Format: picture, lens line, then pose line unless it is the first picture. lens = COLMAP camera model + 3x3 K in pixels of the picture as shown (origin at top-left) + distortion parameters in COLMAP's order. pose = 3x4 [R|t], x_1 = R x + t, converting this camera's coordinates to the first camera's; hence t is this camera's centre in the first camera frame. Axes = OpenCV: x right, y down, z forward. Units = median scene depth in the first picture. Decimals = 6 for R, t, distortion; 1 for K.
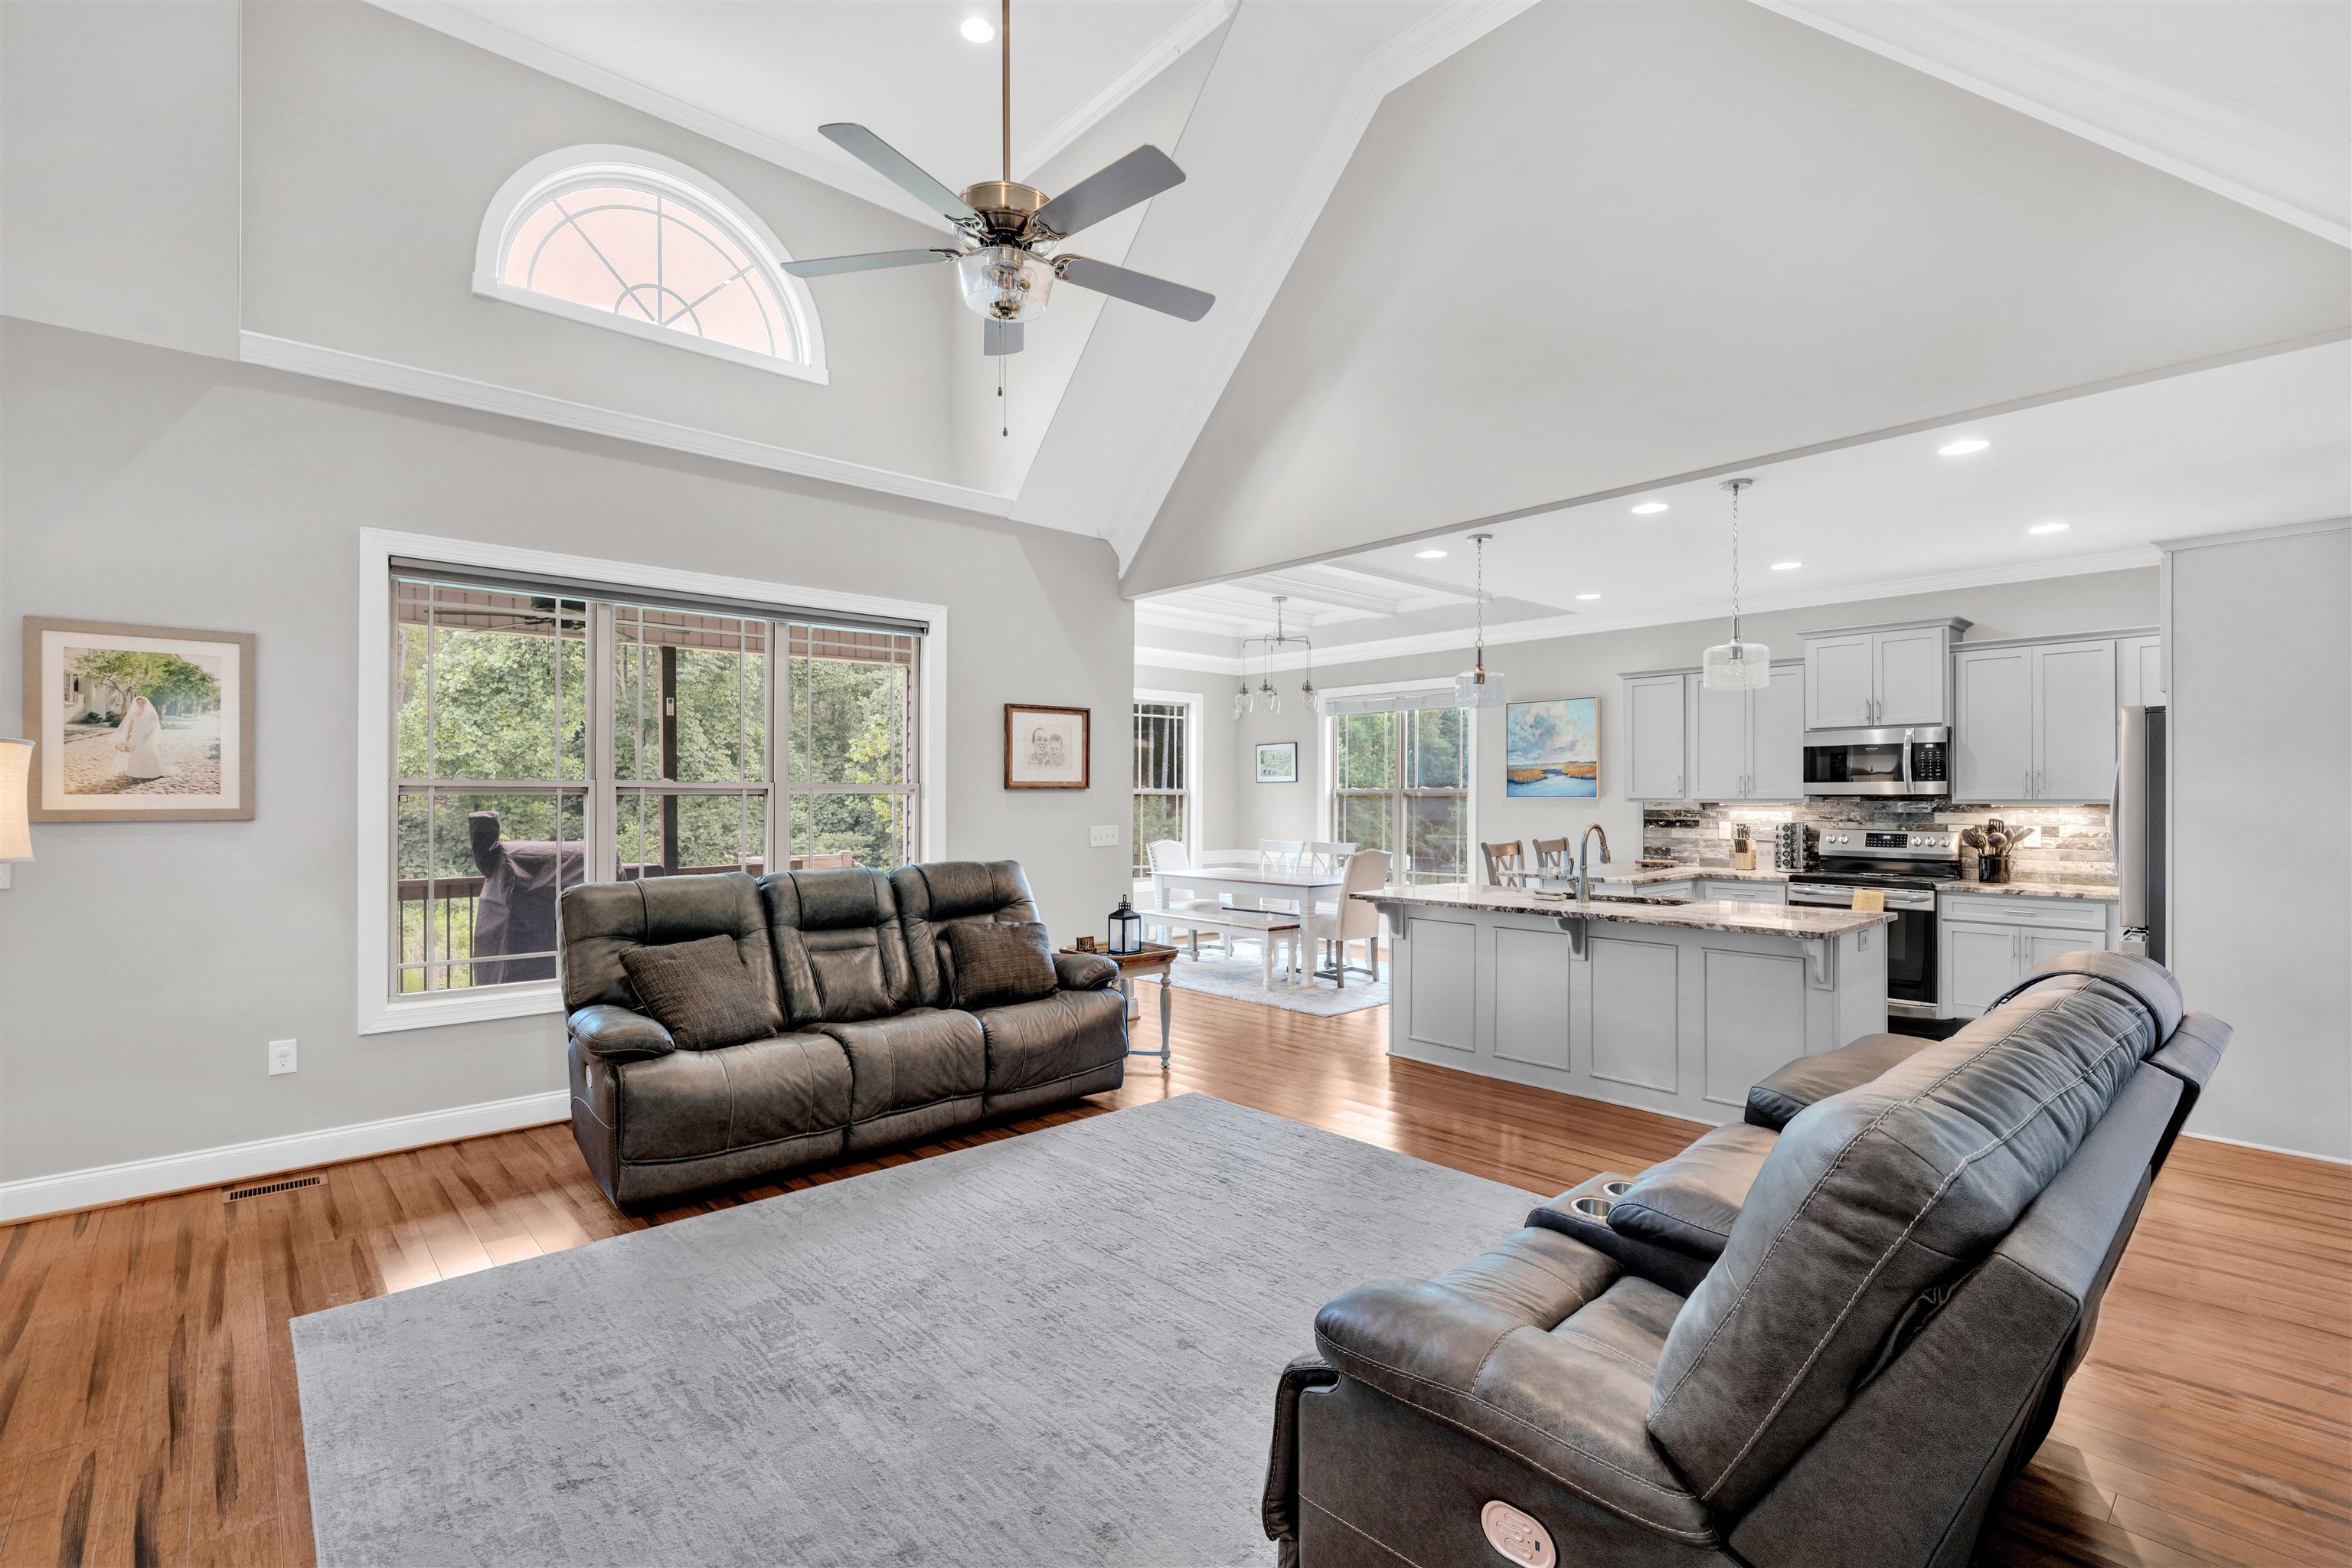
lens RADIAL K [[1037.4, 0, 1163.5], [0, 1037.4, 800.5], [0, 0, 1]] dist [-0.007396, -0.000289]
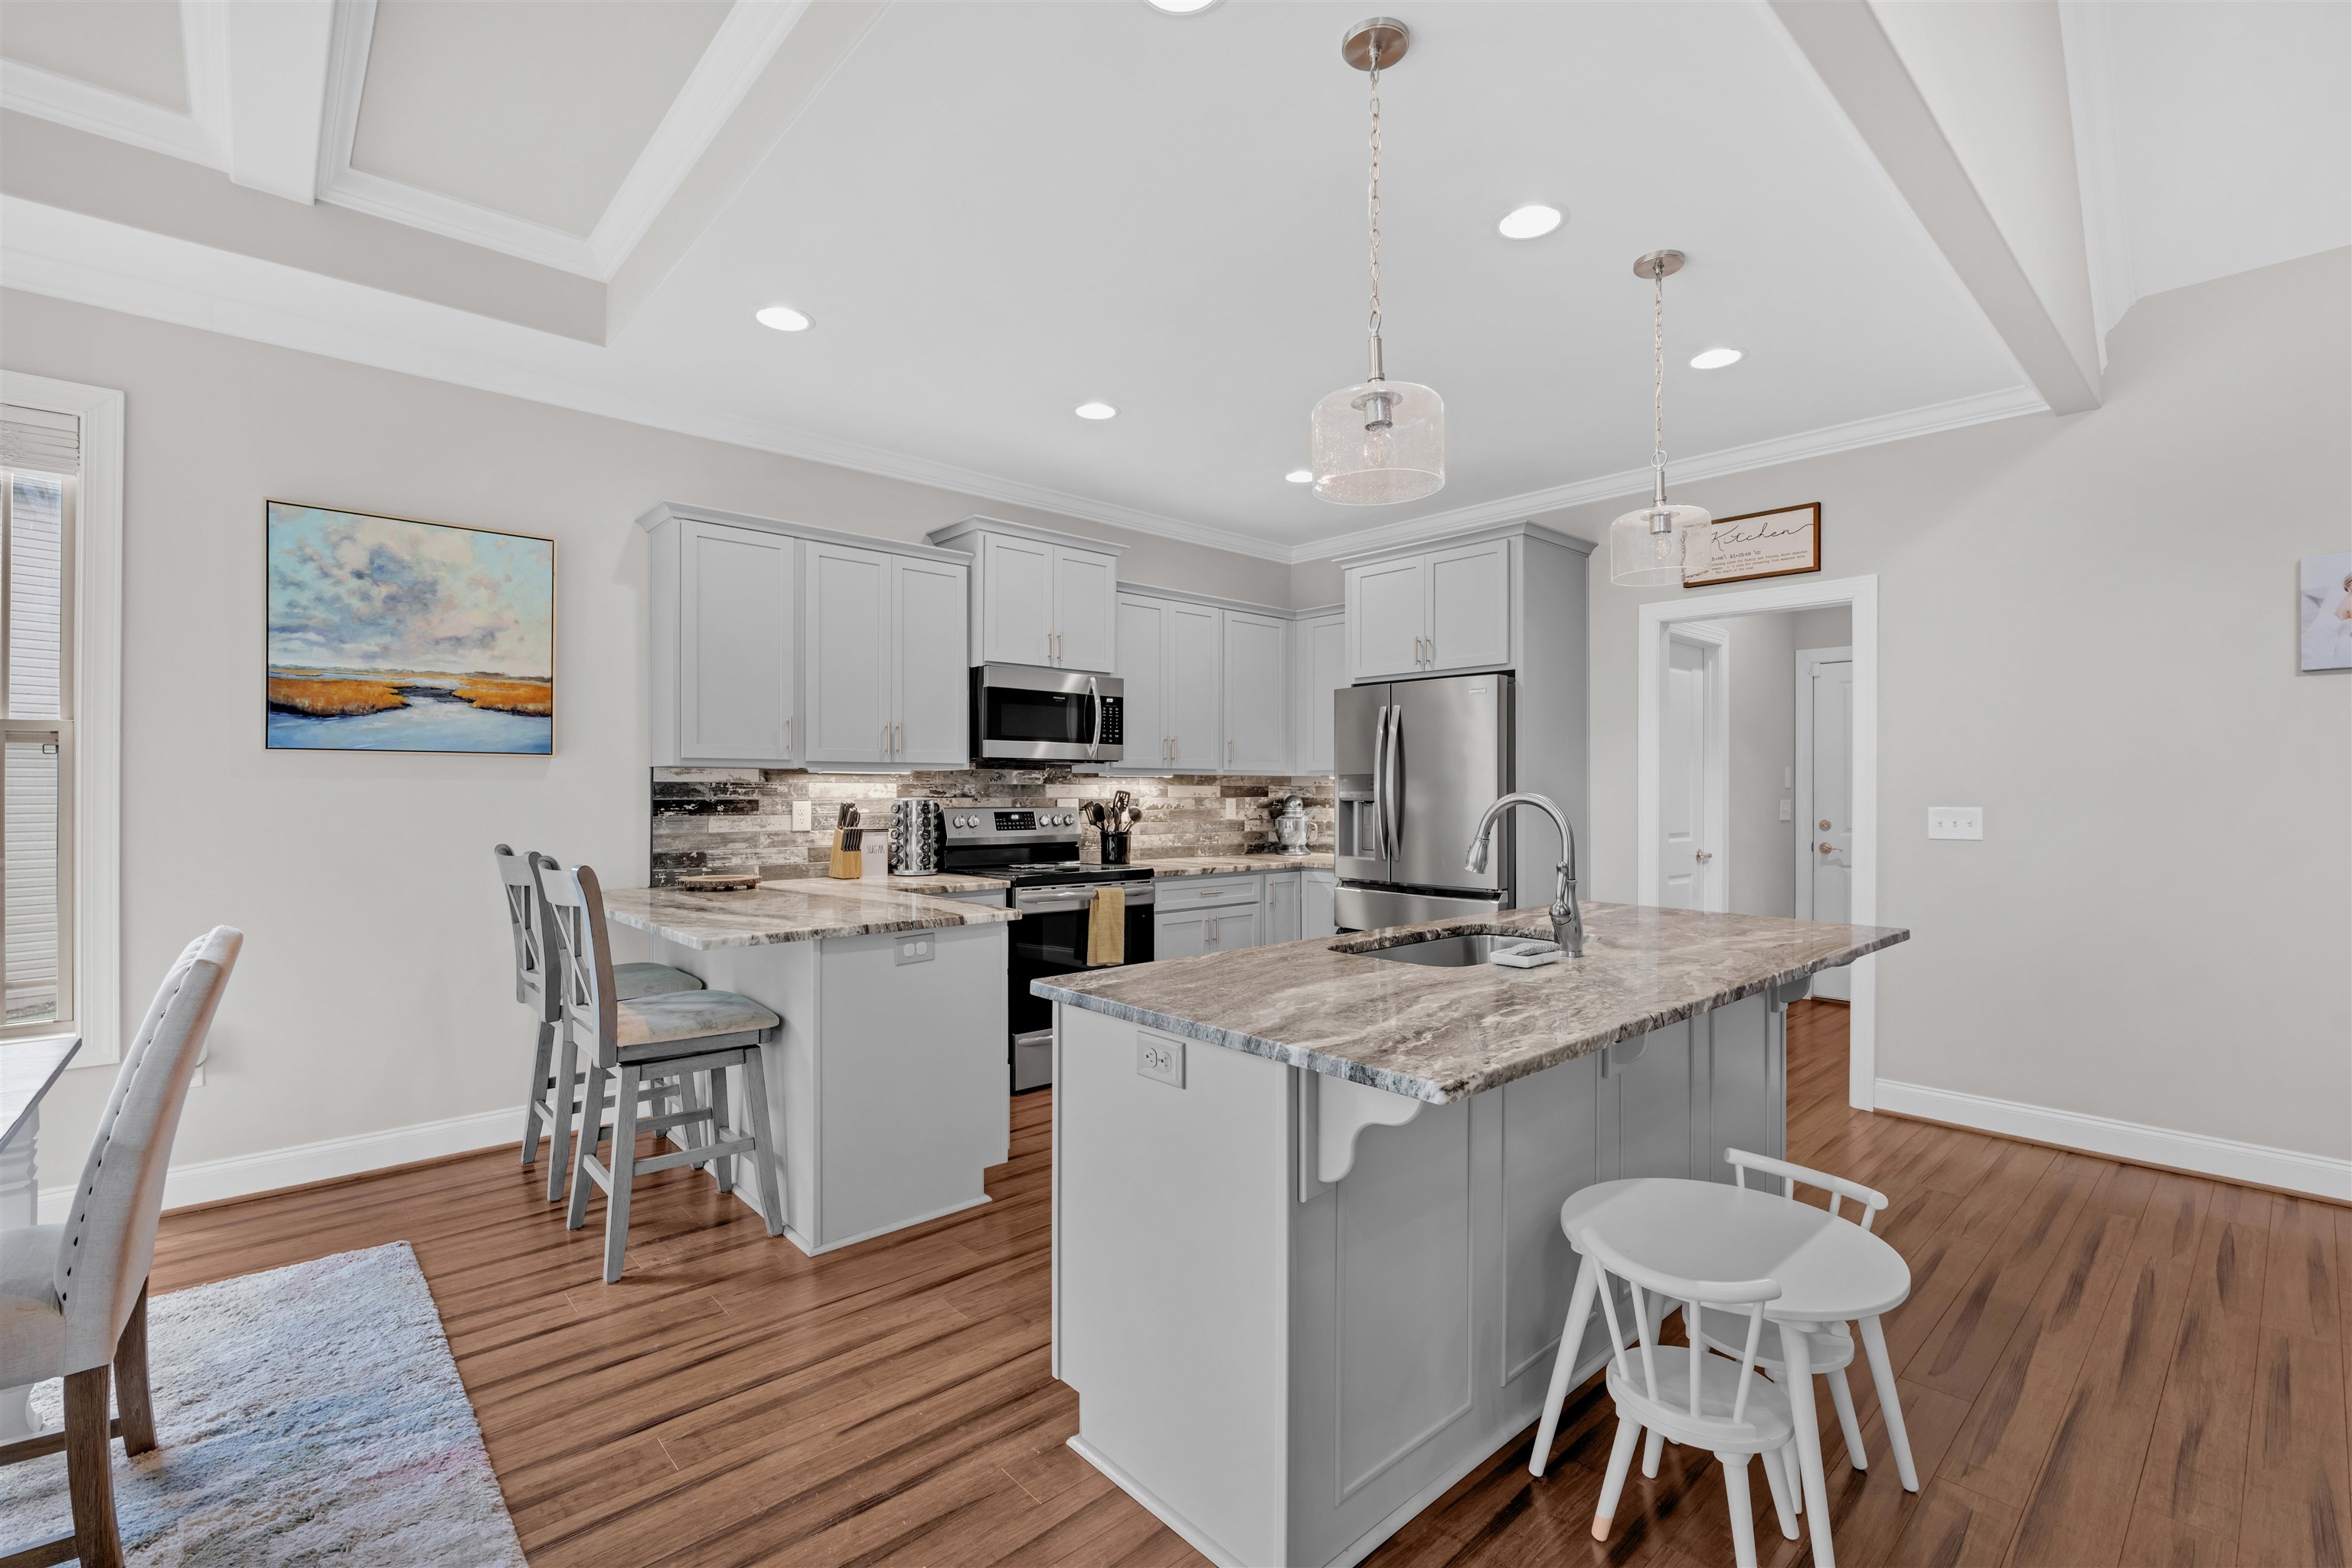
lens RADIAL K [[1031.6, 0, 1175.6], [0, 1031.6, 787.4], [0, 0, 1]] dist [-0.004787, -0.000865]
pose [[-0.011206, 0.000981, 0.999937, -0.063484], [0.000438, 0.999999, -0.000976, 0.015899], [-0.999937, 0.000427, -0.011207, 0.958186]]
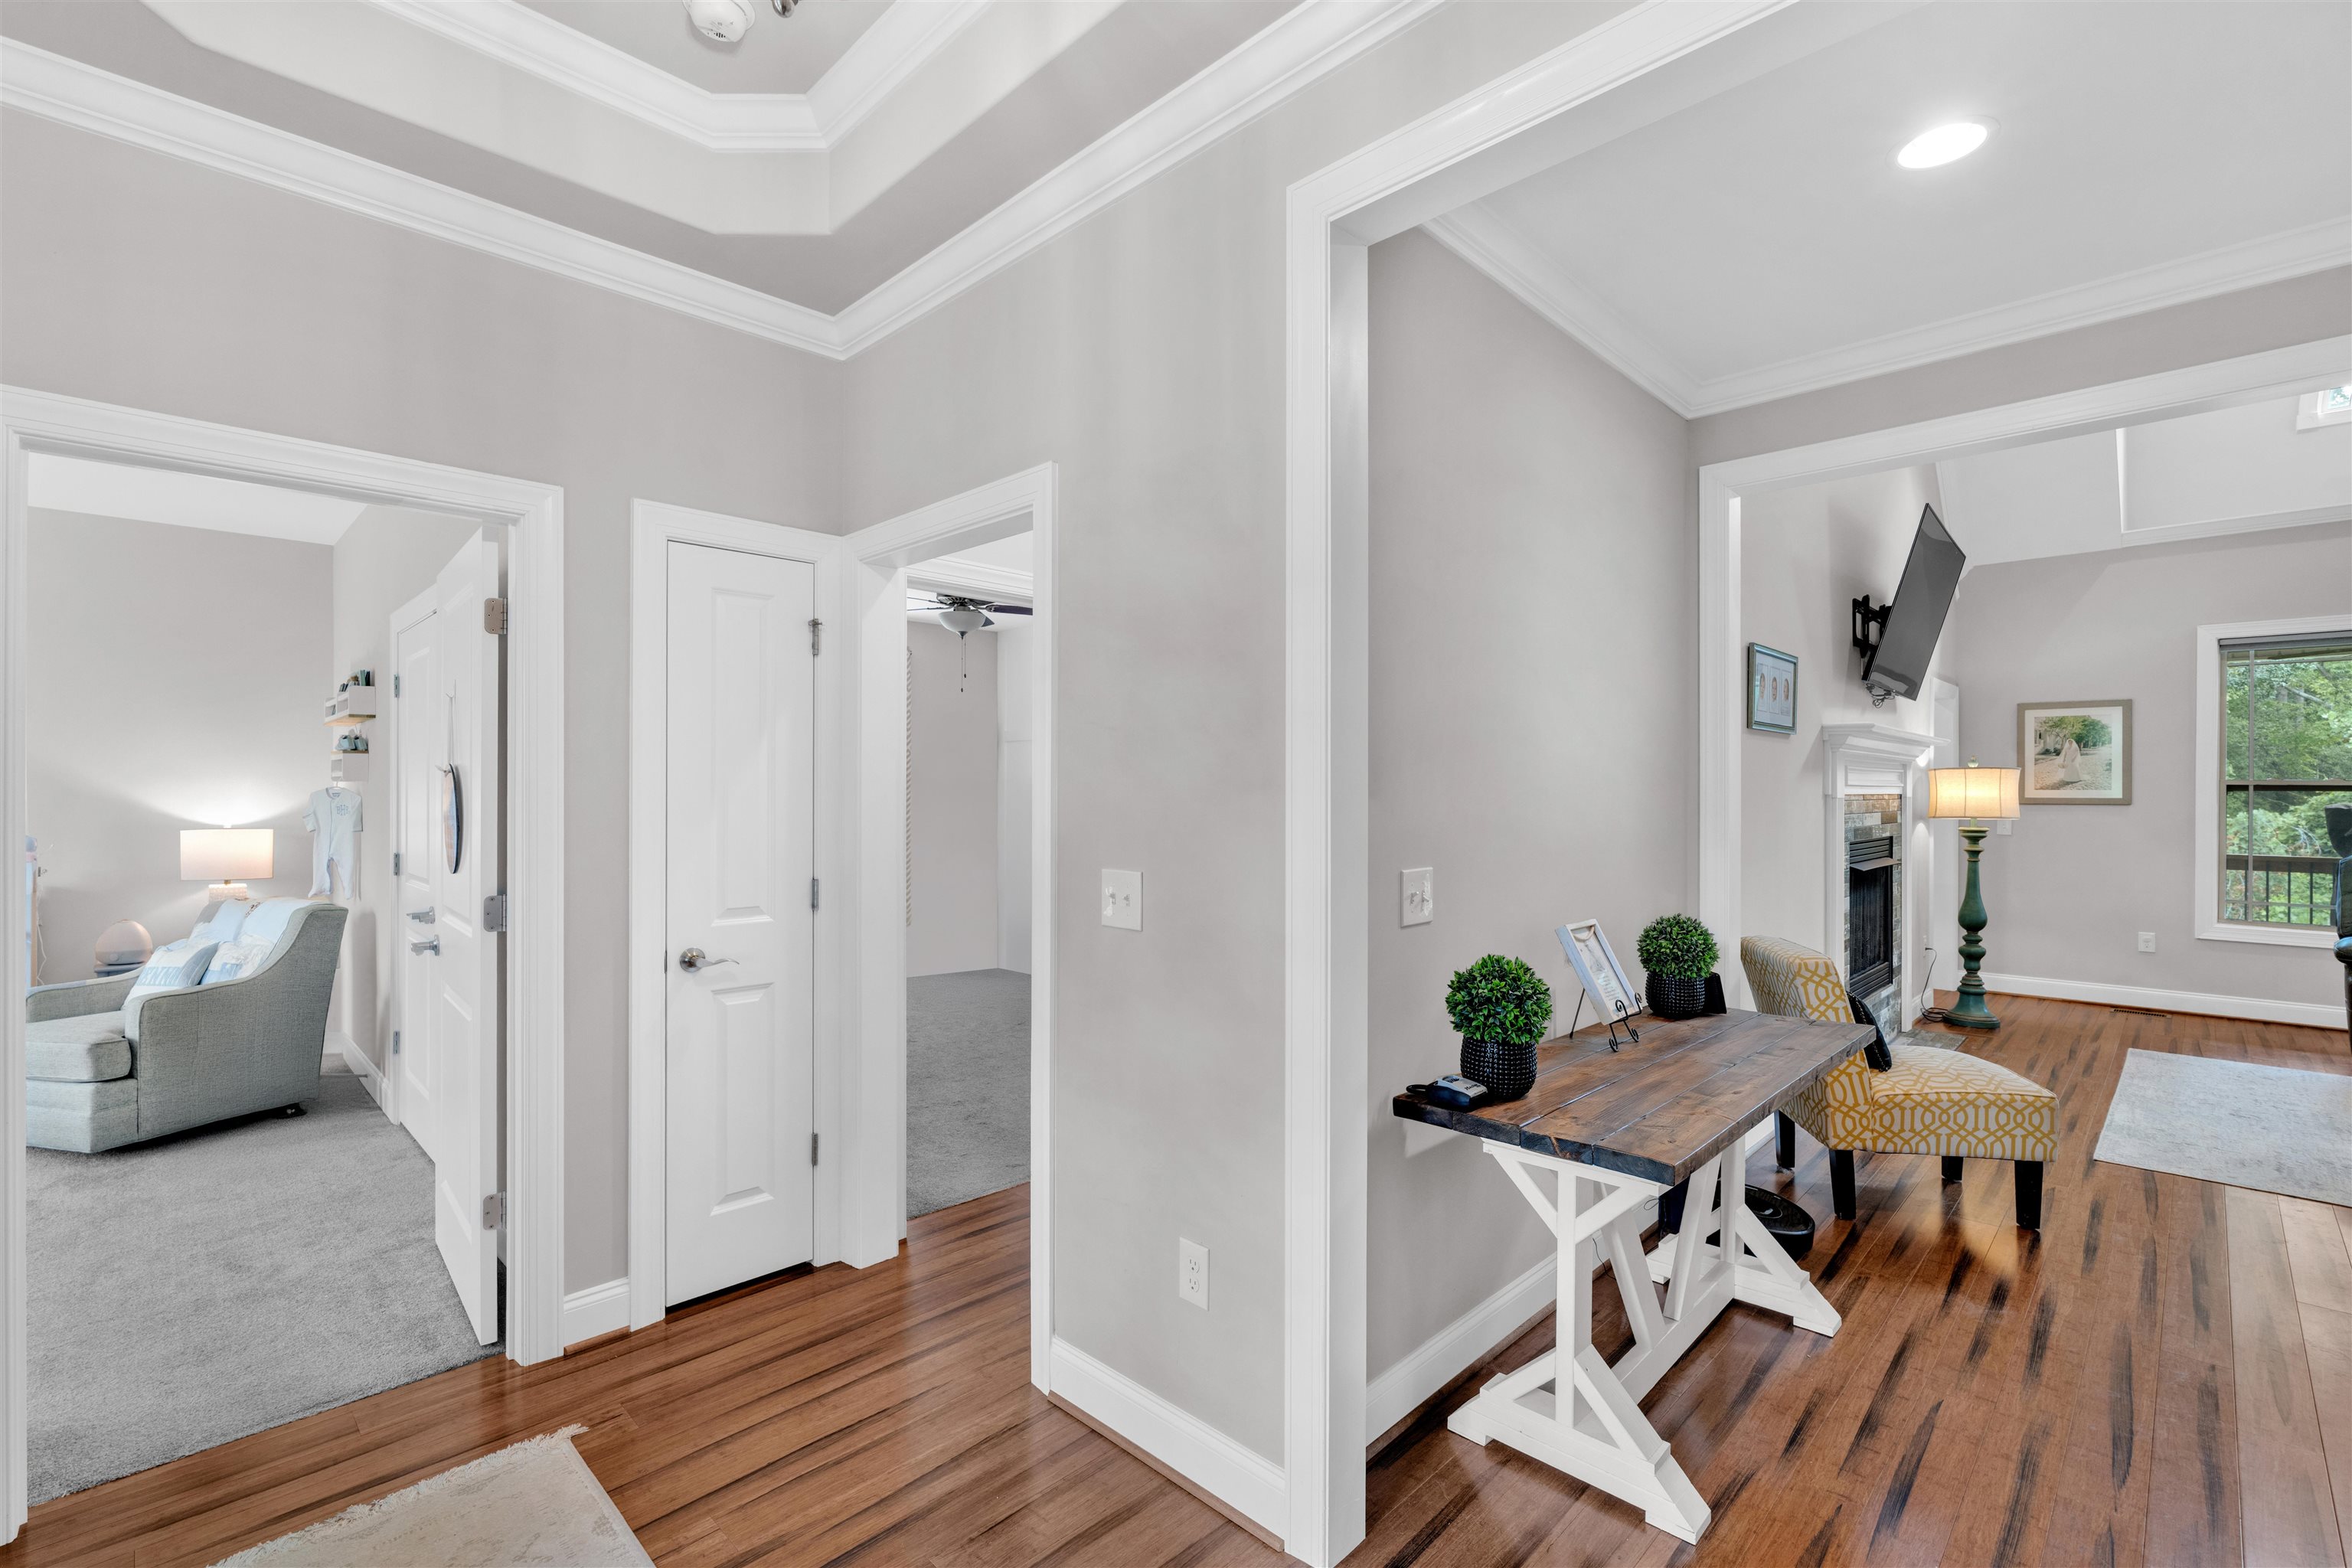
lens RADIAL K [[1037.4, 0, 1174.8], [0, 1037.4, 781.8], [0, 0, 1]] dist [-0.007396, -0.000289]
pose [[0.051335, -0.004314, -0.998672, 0.496445], [-0.005848, 0.999972, -0.004621, -0.001759], [0.998664, 0.006078, 0.051308, -0.452079]]
